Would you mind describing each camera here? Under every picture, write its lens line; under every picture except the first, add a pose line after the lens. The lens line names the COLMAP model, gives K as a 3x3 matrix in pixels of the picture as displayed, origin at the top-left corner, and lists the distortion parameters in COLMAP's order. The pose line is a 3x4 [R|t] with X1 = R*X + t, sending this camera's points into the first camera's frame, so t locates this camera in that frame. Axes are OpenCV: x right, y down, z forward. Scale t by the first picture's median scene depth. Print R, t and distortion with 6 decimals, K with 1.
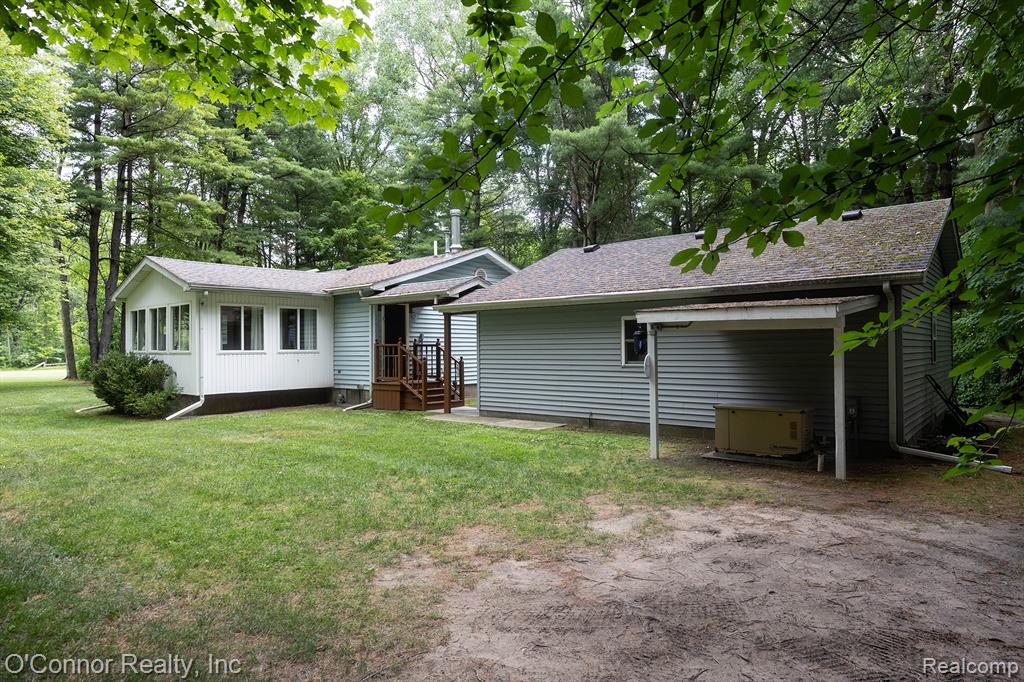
lens RADIAL K [[639.6, 0, 514.3], [0, 639.6, 340.6], [0, 0, 1]] dist [-0.009348, -0.004745]
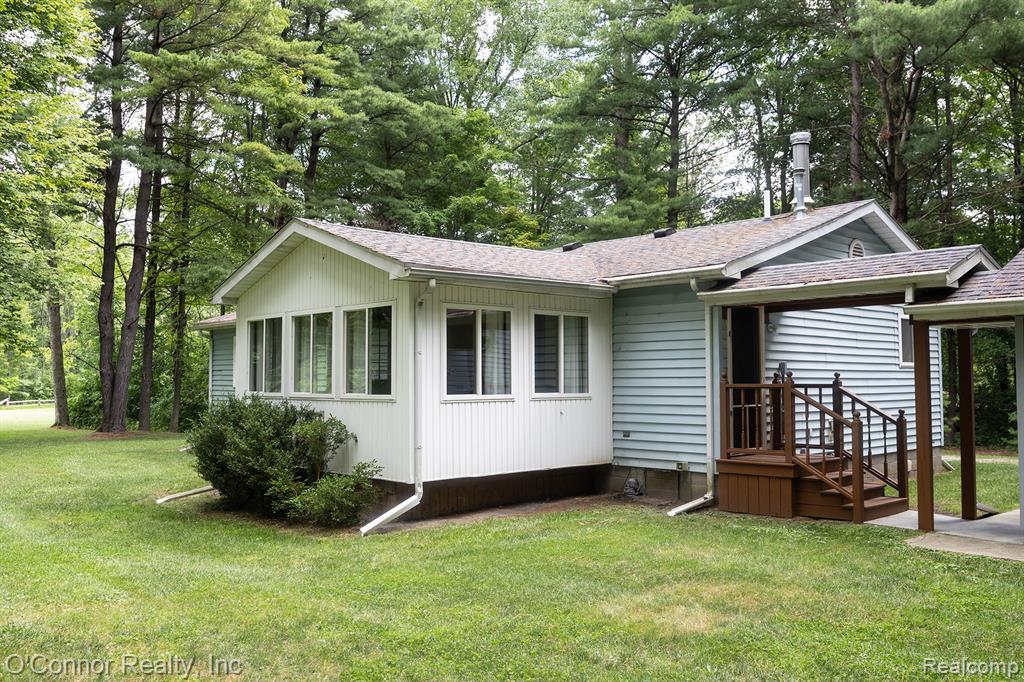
lens RADIAL K [[896.4, 0, 470.5], [0, 896.4, 338.8], [0, 0, 1]] dist [-0.013943, 0.023270]
pose [[0.991013, 0.000567, -0.133767, -0.310814], [-0.005153, 0.999411, -0.033942, -0.004818], [0.133669, 0.034326, 0.990431, 0.256824]]
